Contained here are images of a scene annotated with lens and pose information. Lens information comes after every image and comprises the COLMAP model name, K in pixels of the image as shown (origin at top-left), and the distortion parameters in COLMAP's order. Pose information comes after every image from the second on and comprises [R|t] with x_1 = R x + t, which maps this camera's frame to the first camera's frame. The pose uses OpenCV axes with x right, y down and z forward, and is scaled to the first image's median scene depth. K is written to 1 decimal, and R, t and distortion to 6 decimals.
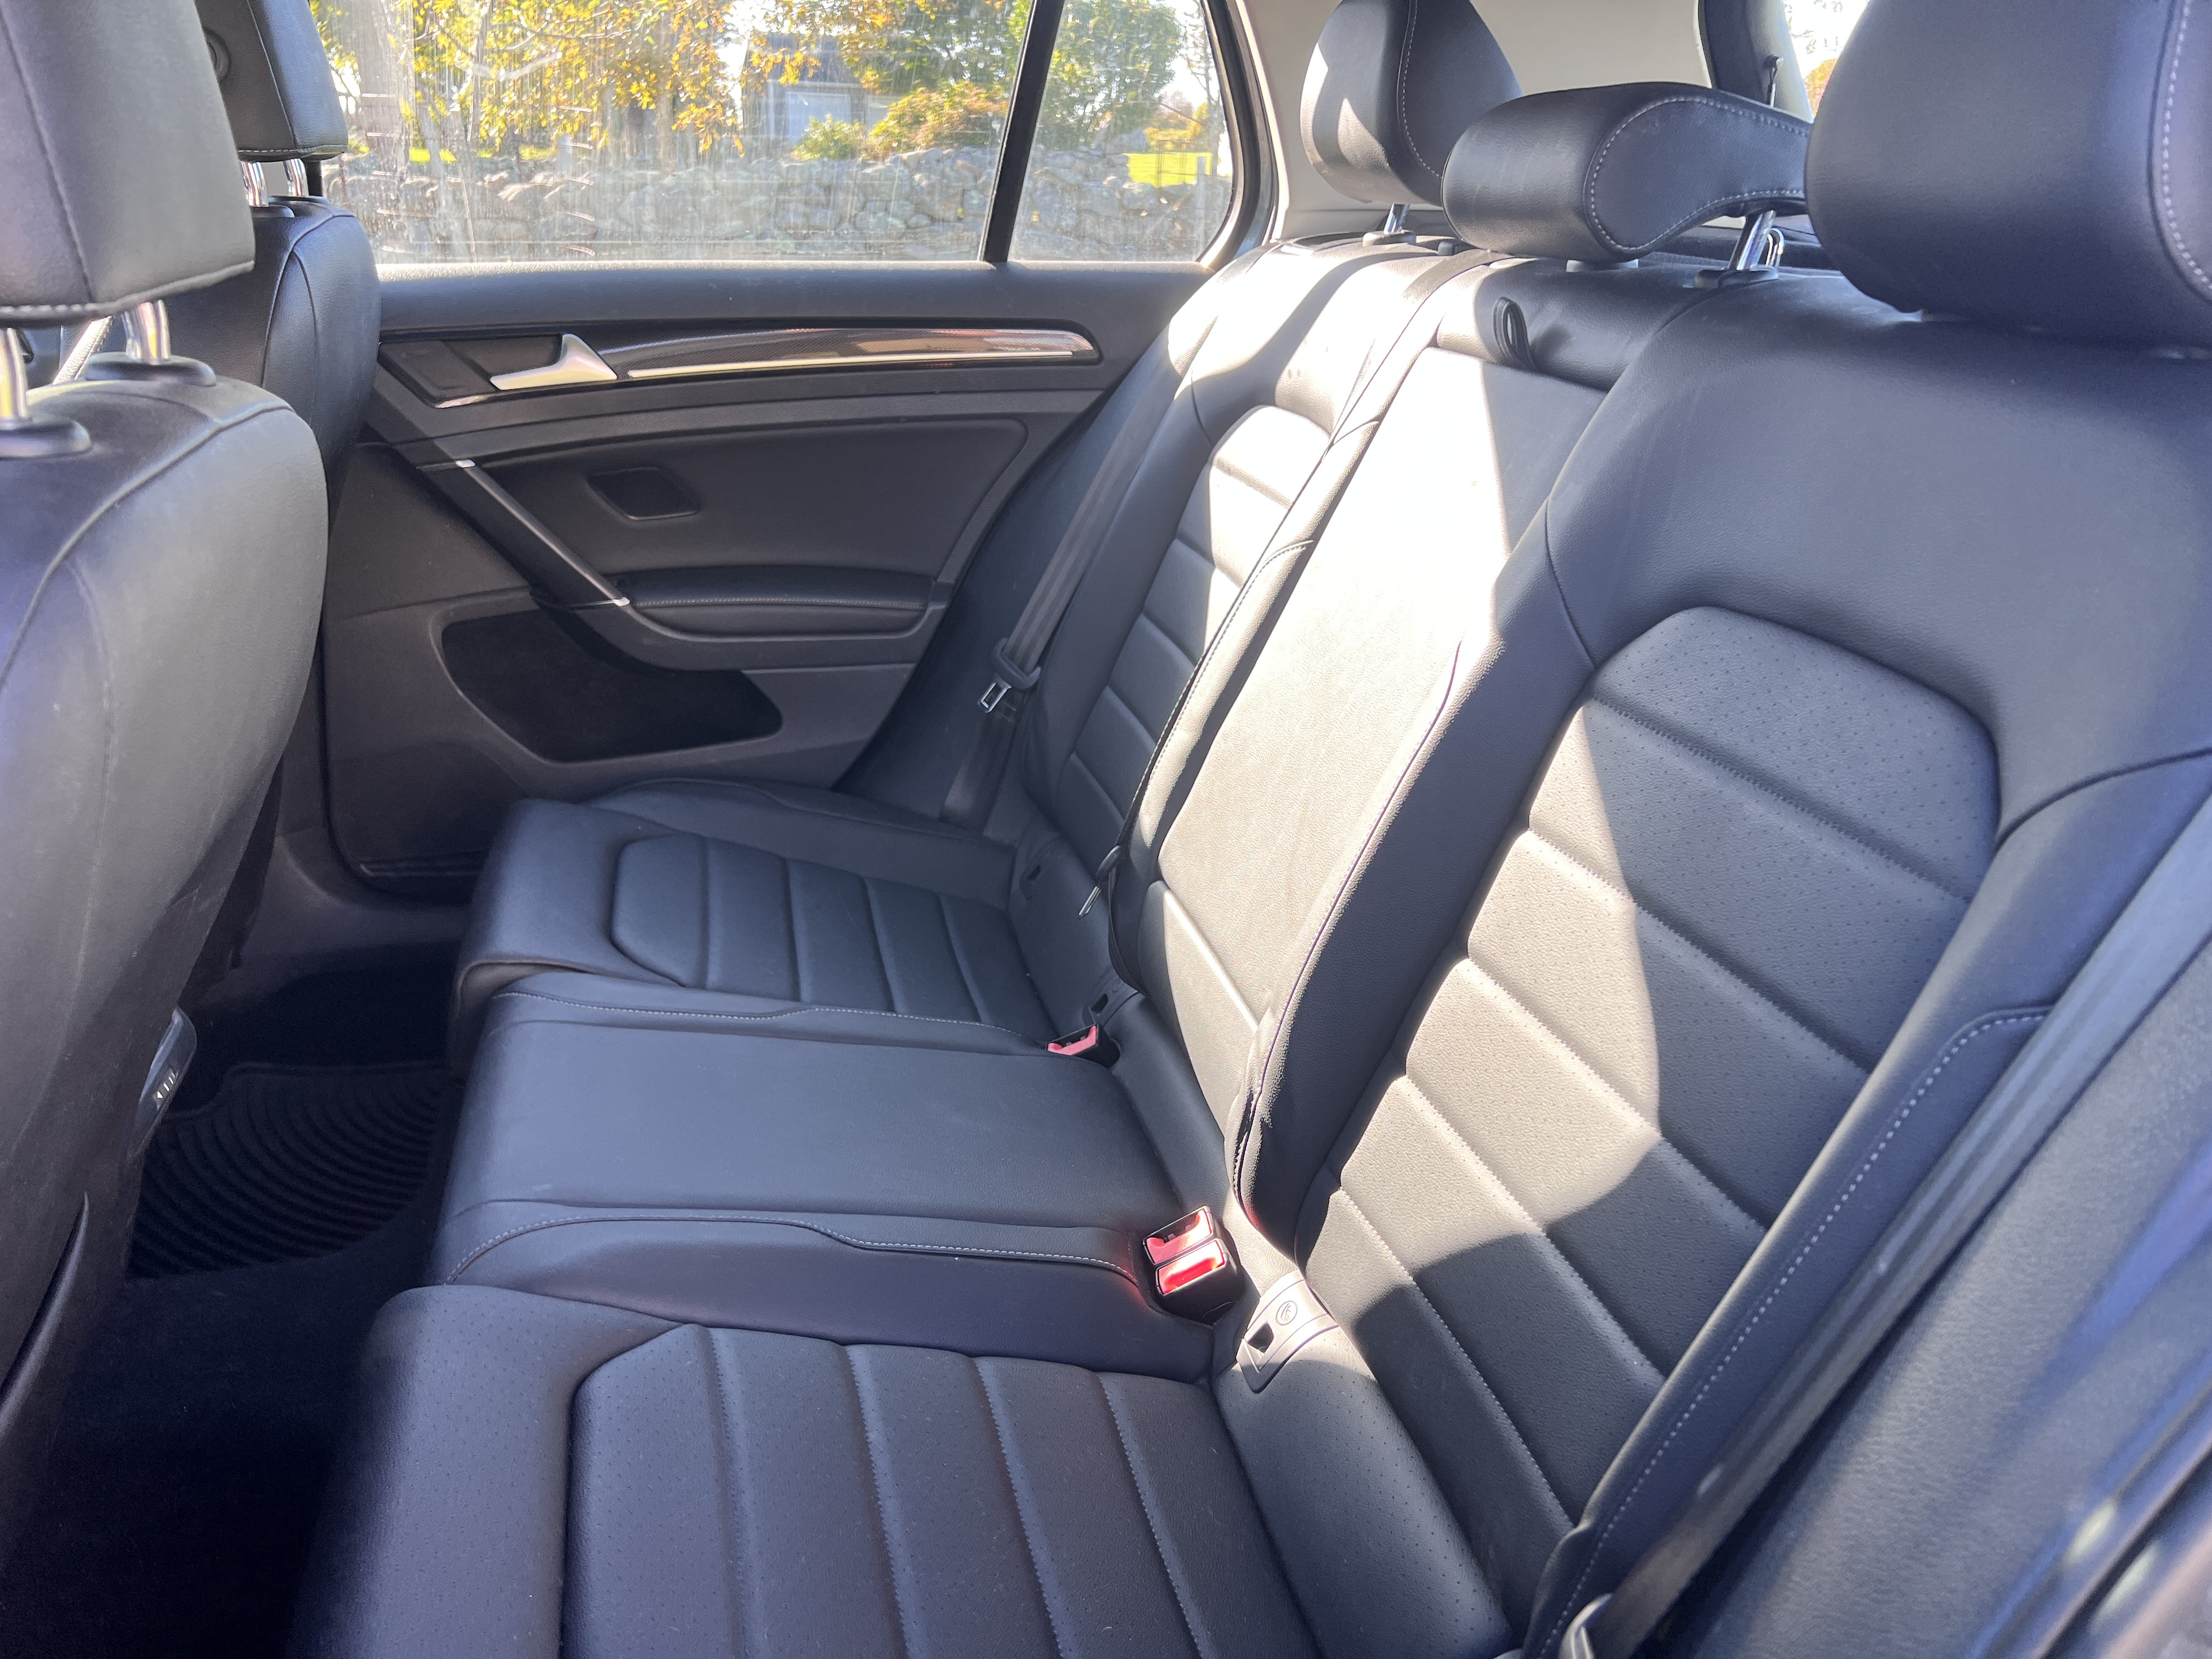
lens RADIAL K [[1647.2, 0, 1106.0], [0, 1647.2, 829.5], [0, 0, 1]] dist [0.039164, -0.036199]
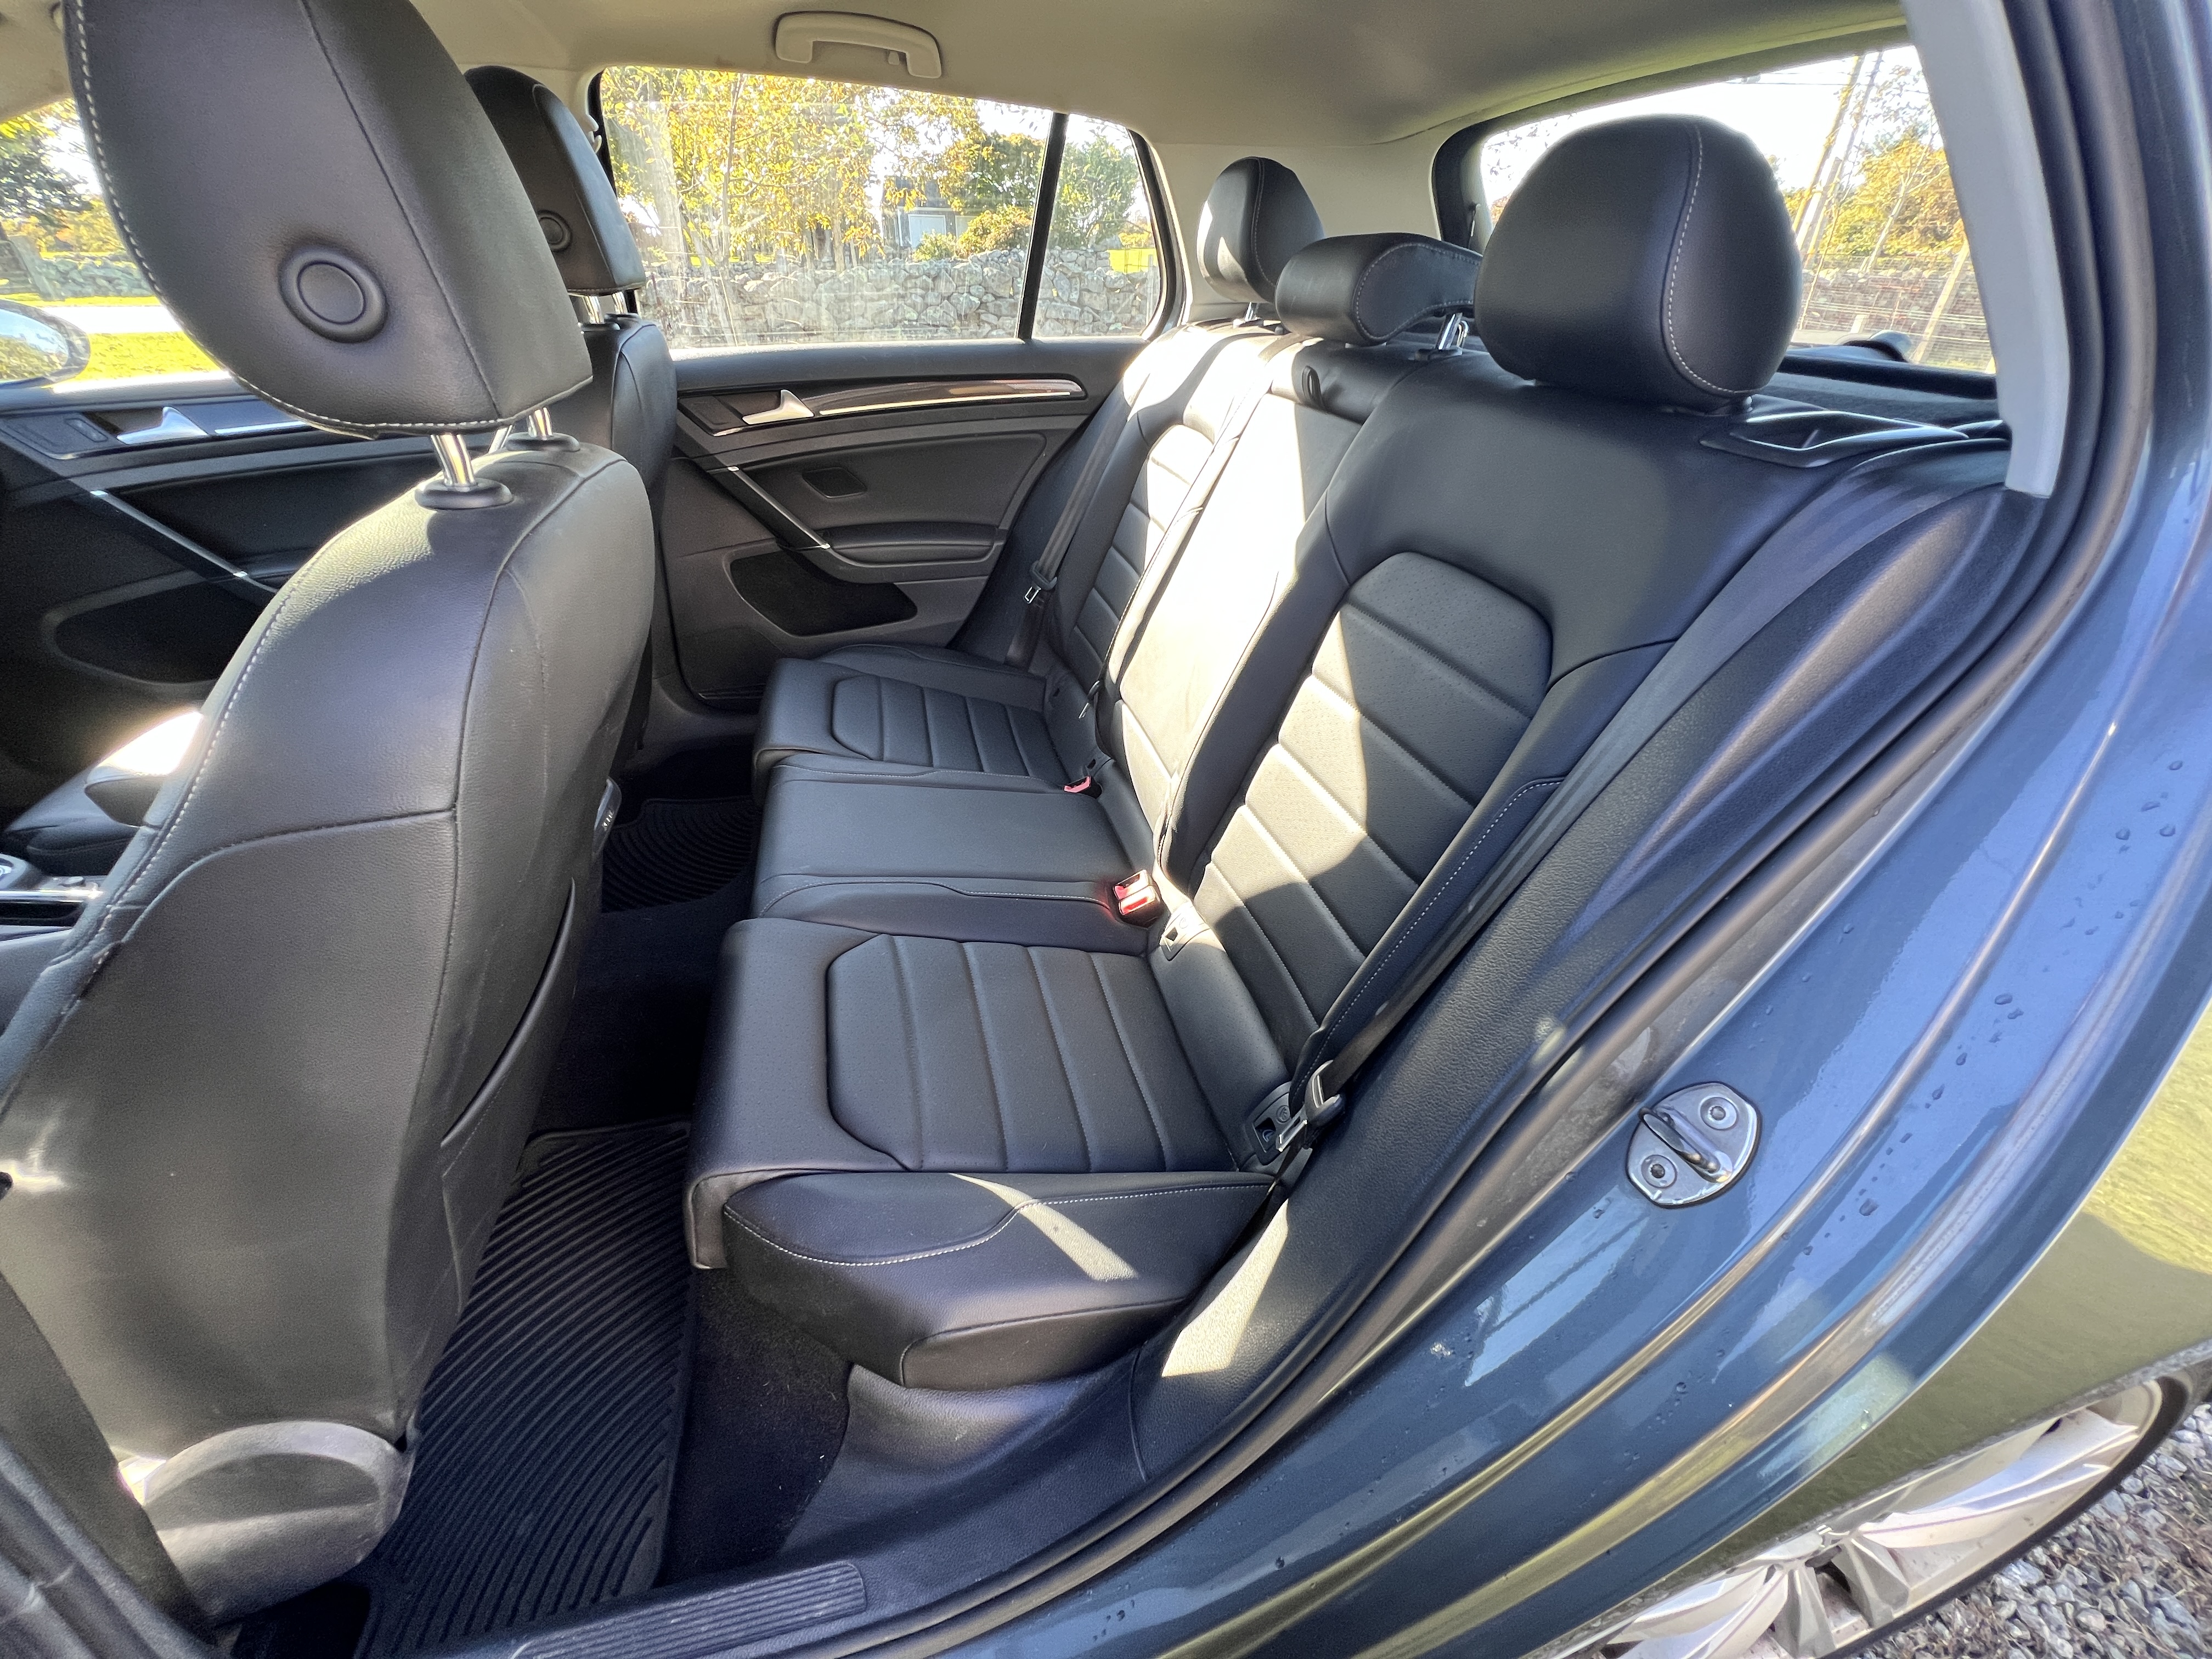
lens RADIAL K [[874.7, 0, 1105.8], [0, 874.7, 823.0], [0, 0, 1]] dist [0.001051, 0.000207]
pose [[0.999833, -0.018124, -0.002424, 0.016206], [0.018253, 0.981340, 0.191413, -0.022186], [-0.001091, -0.191425, 0.981507, -0.005666]]
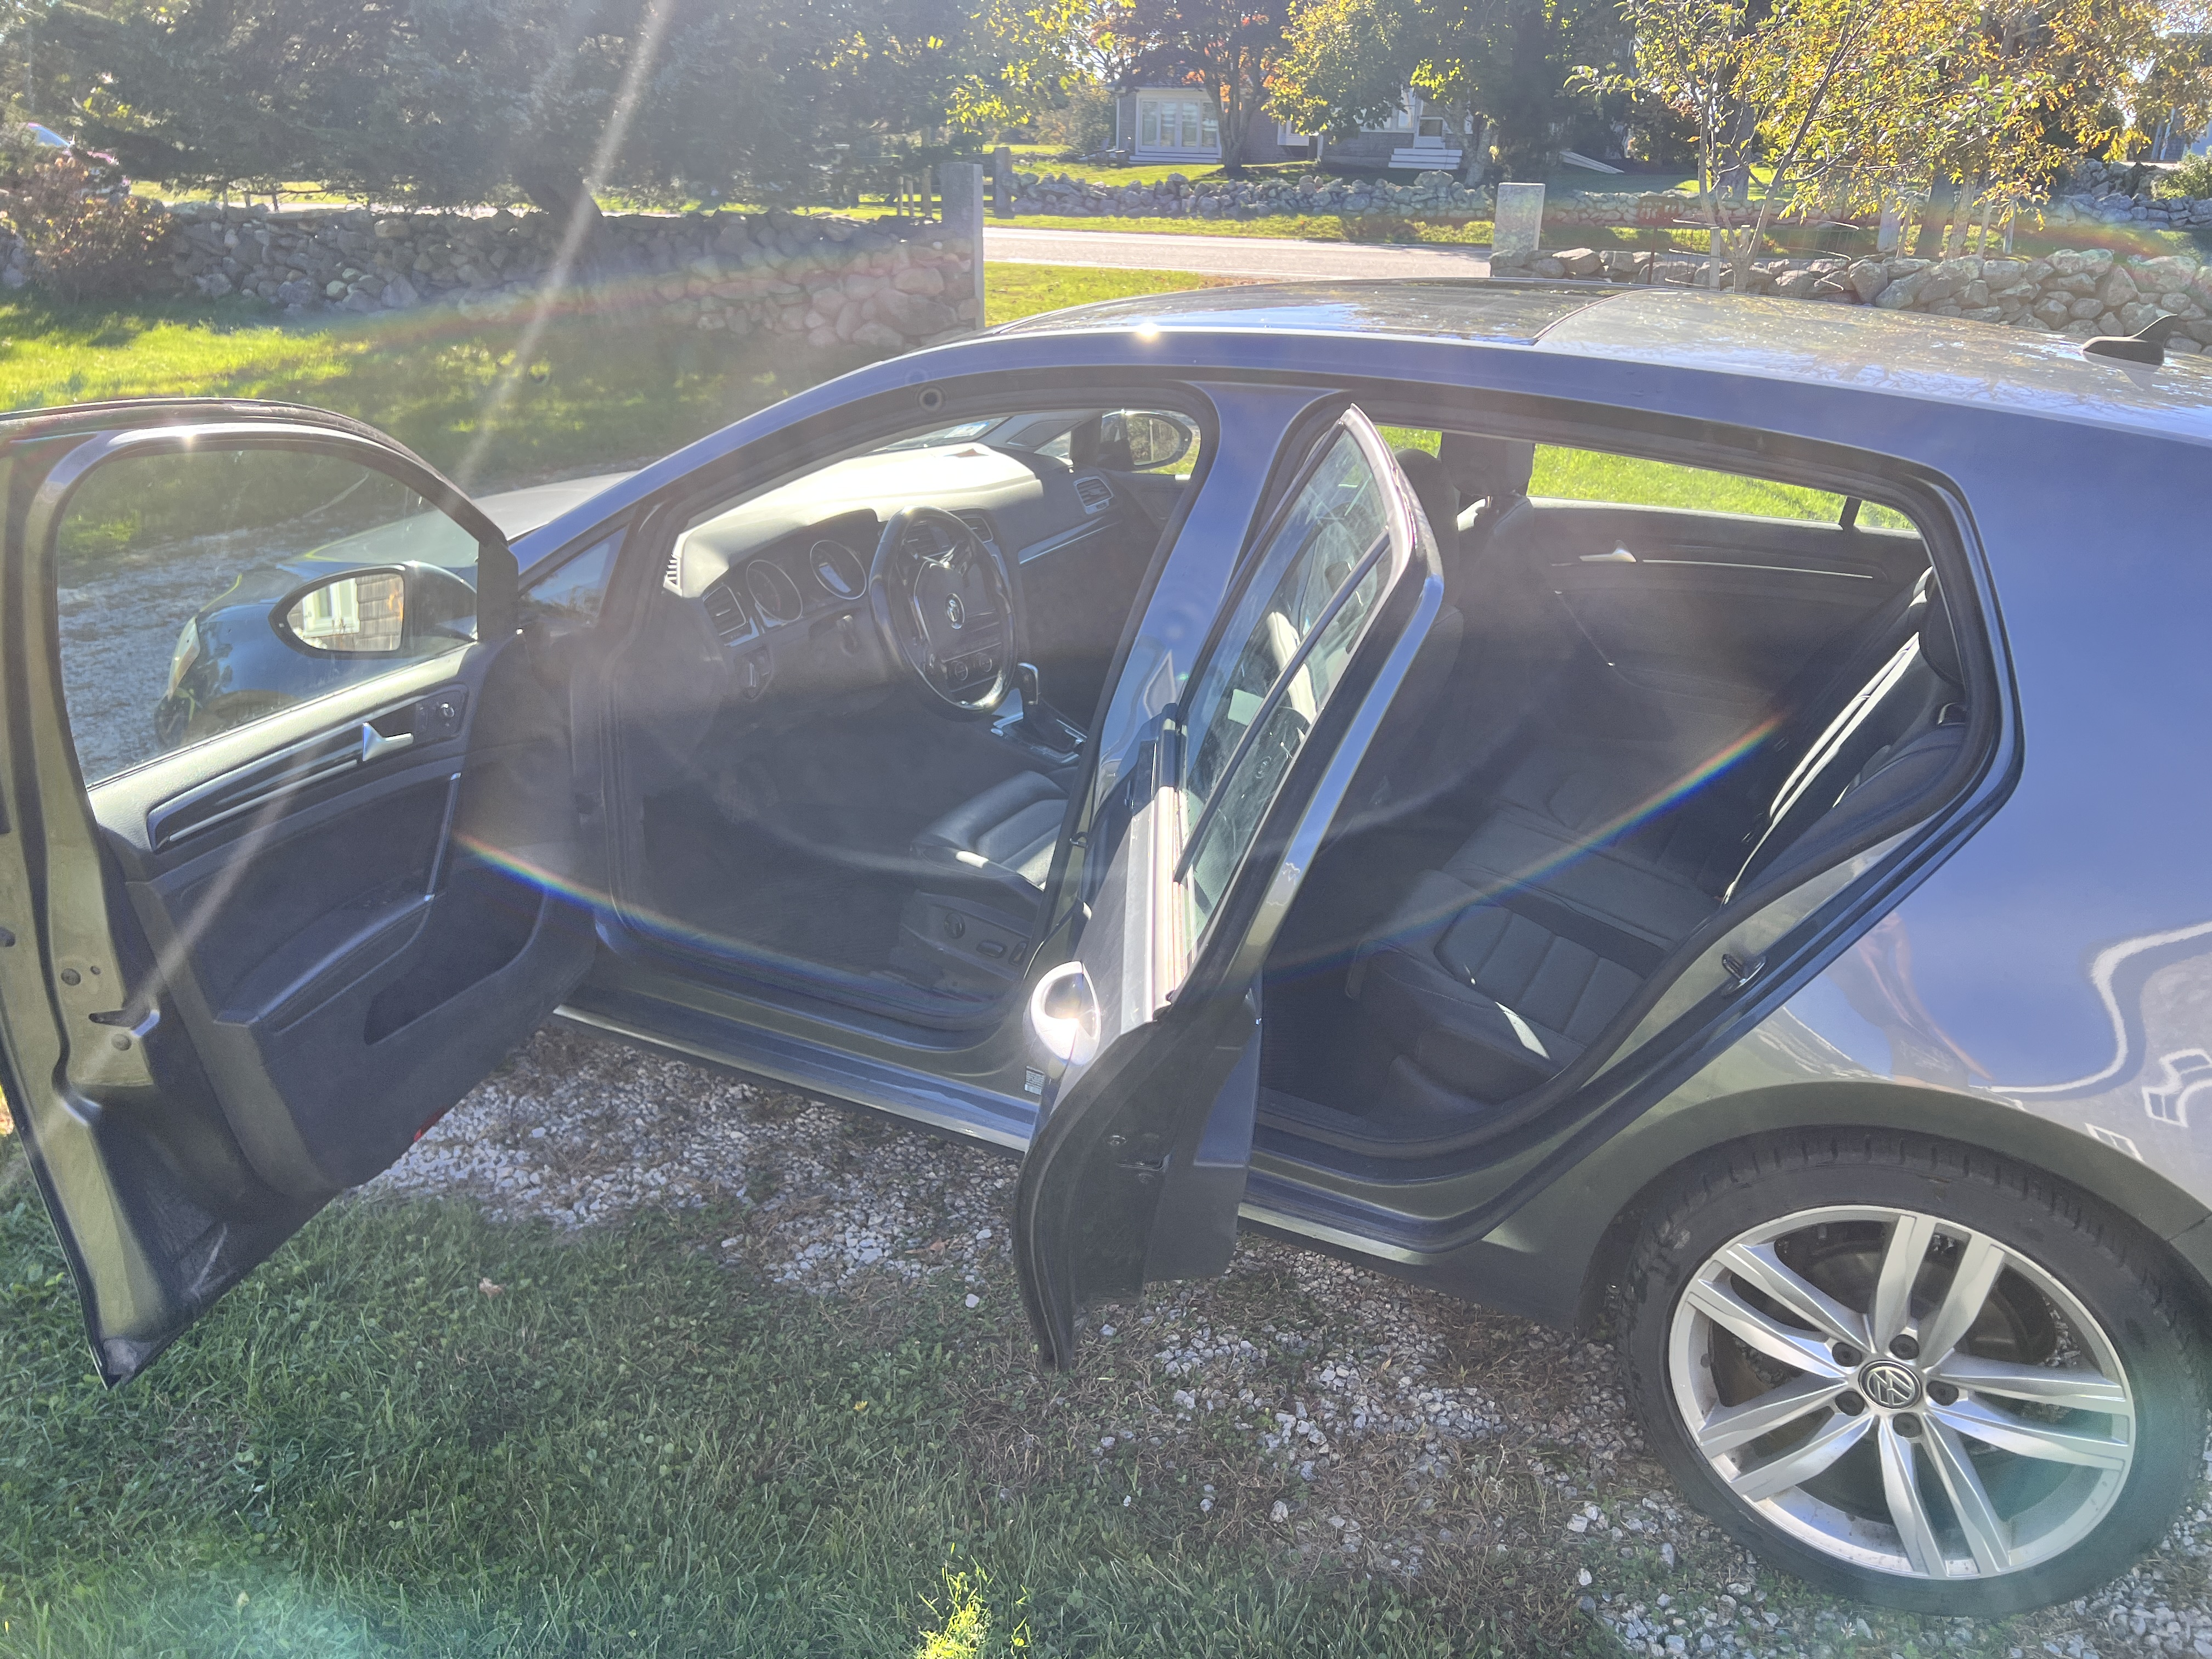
lens RADIAL K [[1647.2, 0, 1106.0], [0, 1647.2, 829.5], [0, 0, 1]] dist [0.039164, -0.036199]
pose [[0.748999, 0.239853, -0.617634, 0.739095], [-0.241208, 0.966919, 0.082984, 0.058232], [0.617106, 0.086823, 0.782075, -1.313964]]
